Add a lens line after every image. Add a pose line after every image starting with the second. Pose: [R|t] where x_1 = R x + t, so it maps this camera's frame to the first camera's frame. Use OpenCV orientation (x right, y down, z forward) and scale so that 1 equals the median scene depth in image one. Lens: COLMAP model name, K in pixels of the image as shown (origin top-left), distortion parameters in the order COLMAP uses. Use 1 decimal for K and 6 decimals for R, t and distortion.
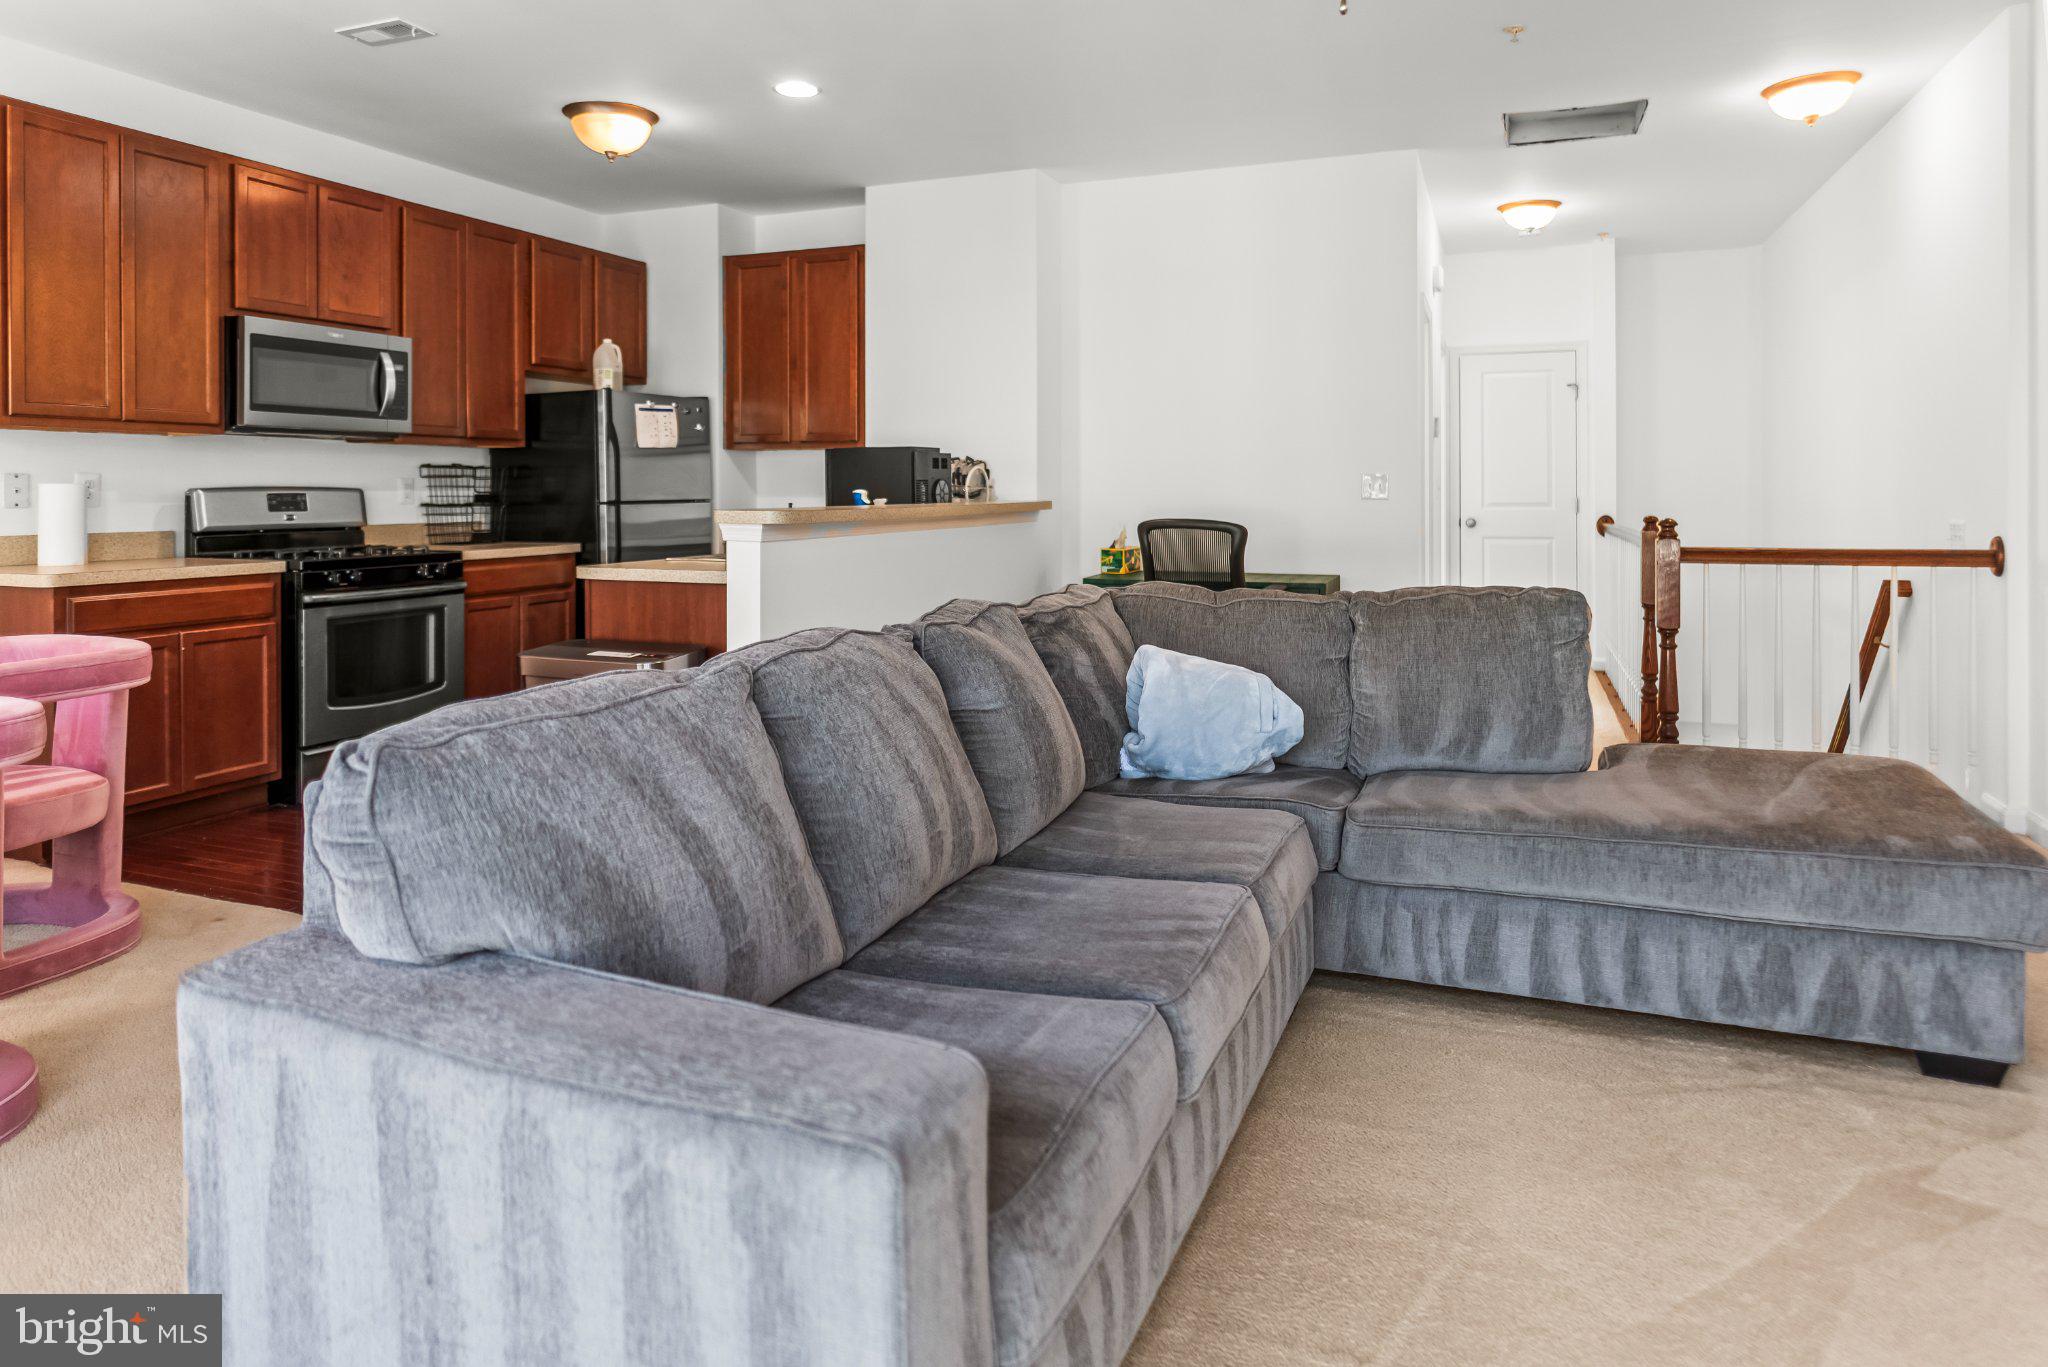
lens RADIAL K [[1206.8, 0, 1006.9], [0, 1206.8, 500.8], [0, 0, 1]] dist [-0.006341, 0.004289]
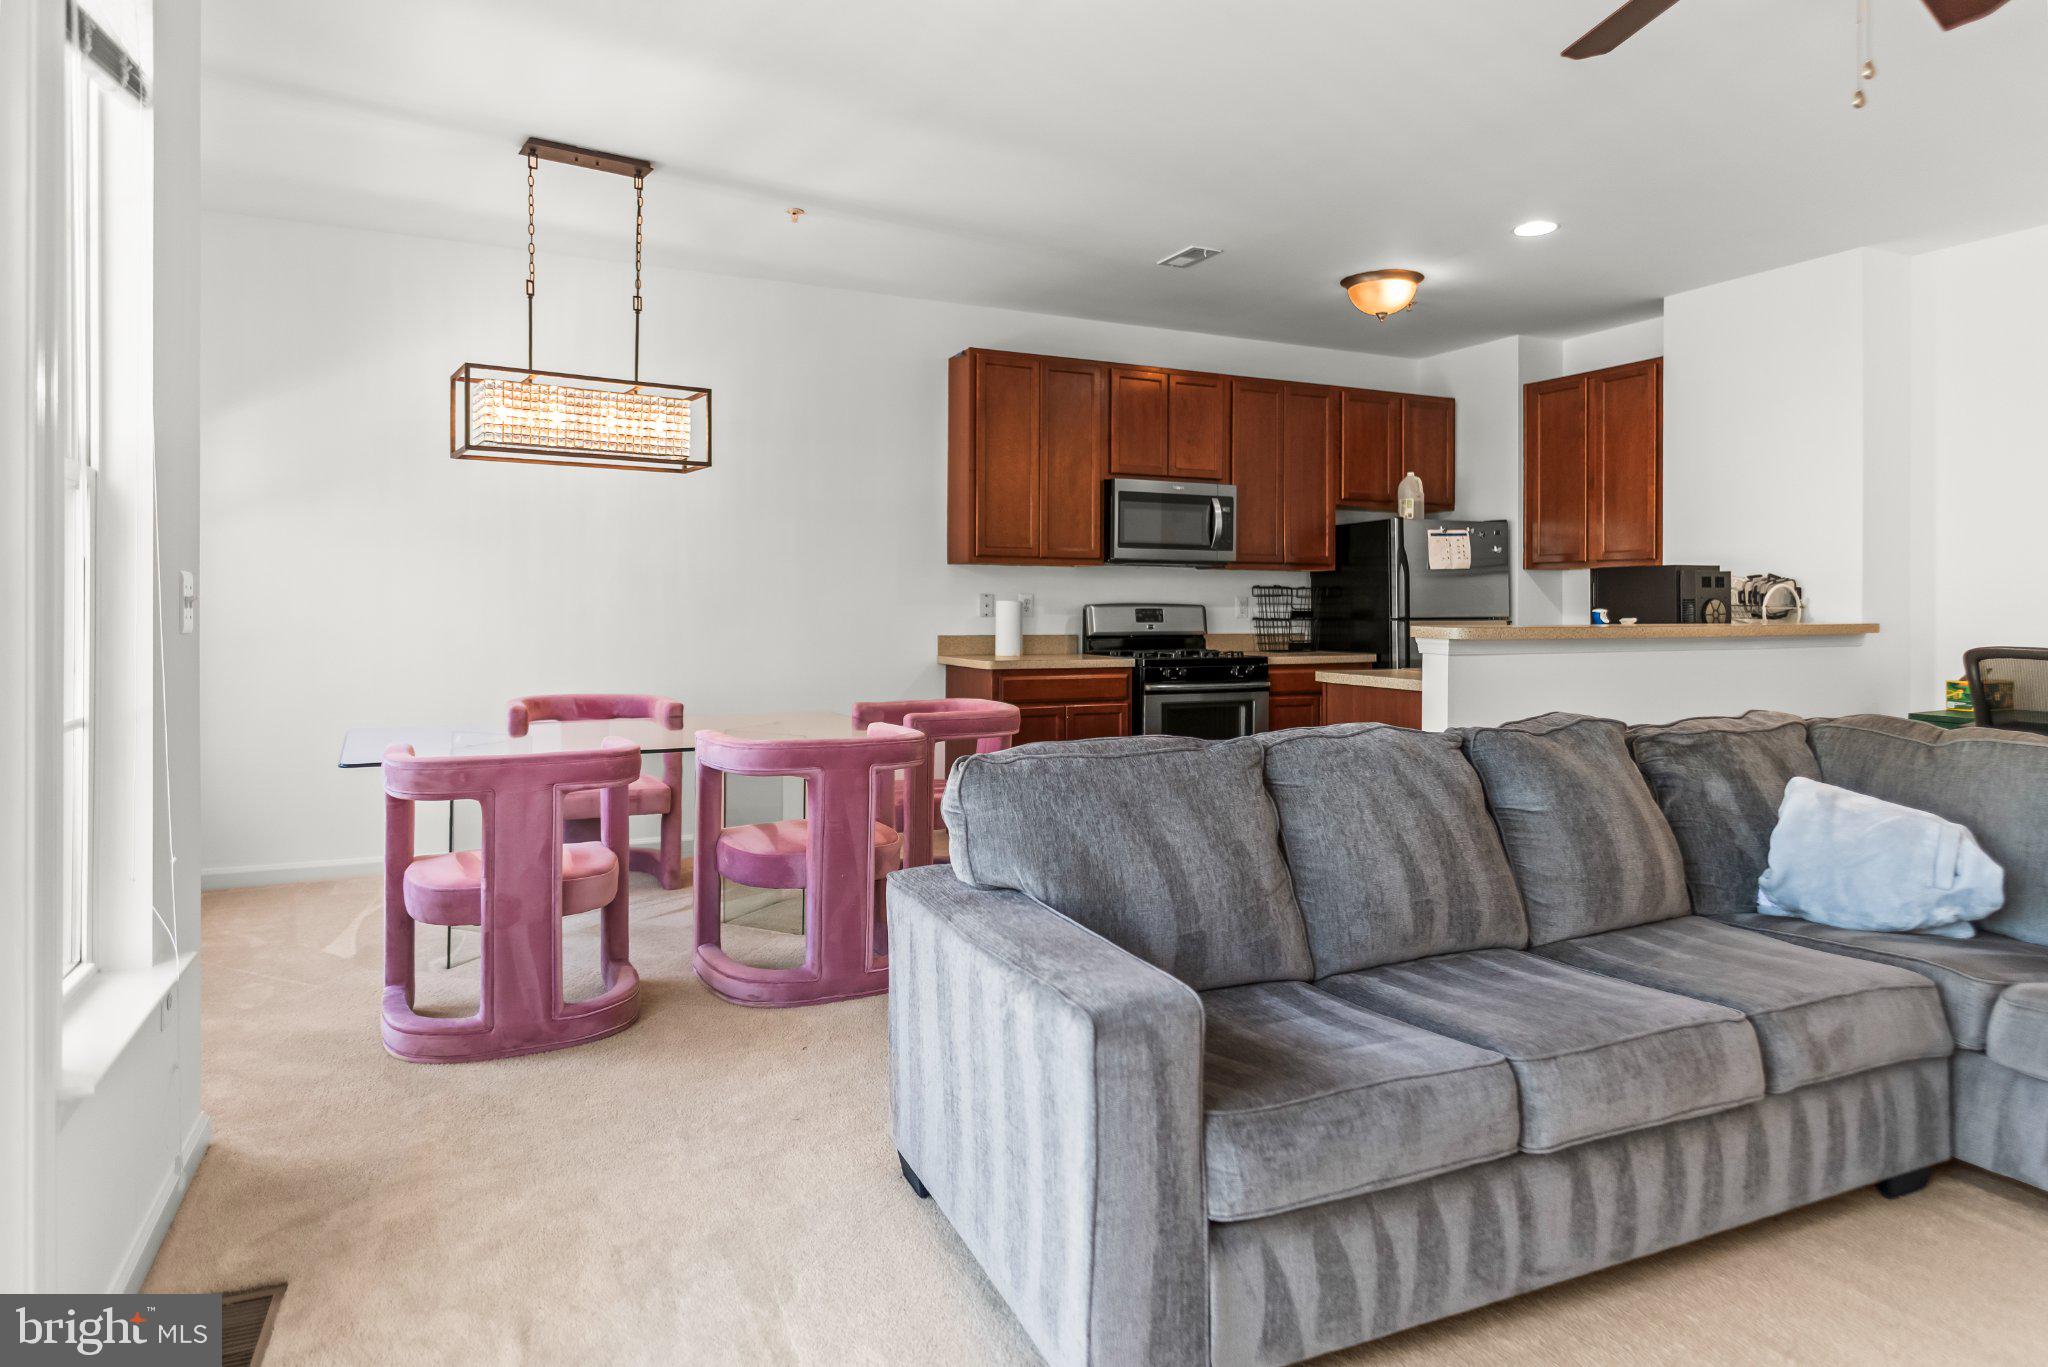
lens RADIAL K [[1206.8, 0, 1065.2], [0, 1206.8, 612.5], [0, 0, 1]] dist [-0.006341, 0.004289]
pose [[0.746245, 0.009324, -0.665606, 0.258253], [-0.012364, 0.999924, 0.000145, -0.001012], [0.665557, 0.008122, 0.746303, -0.064741]]
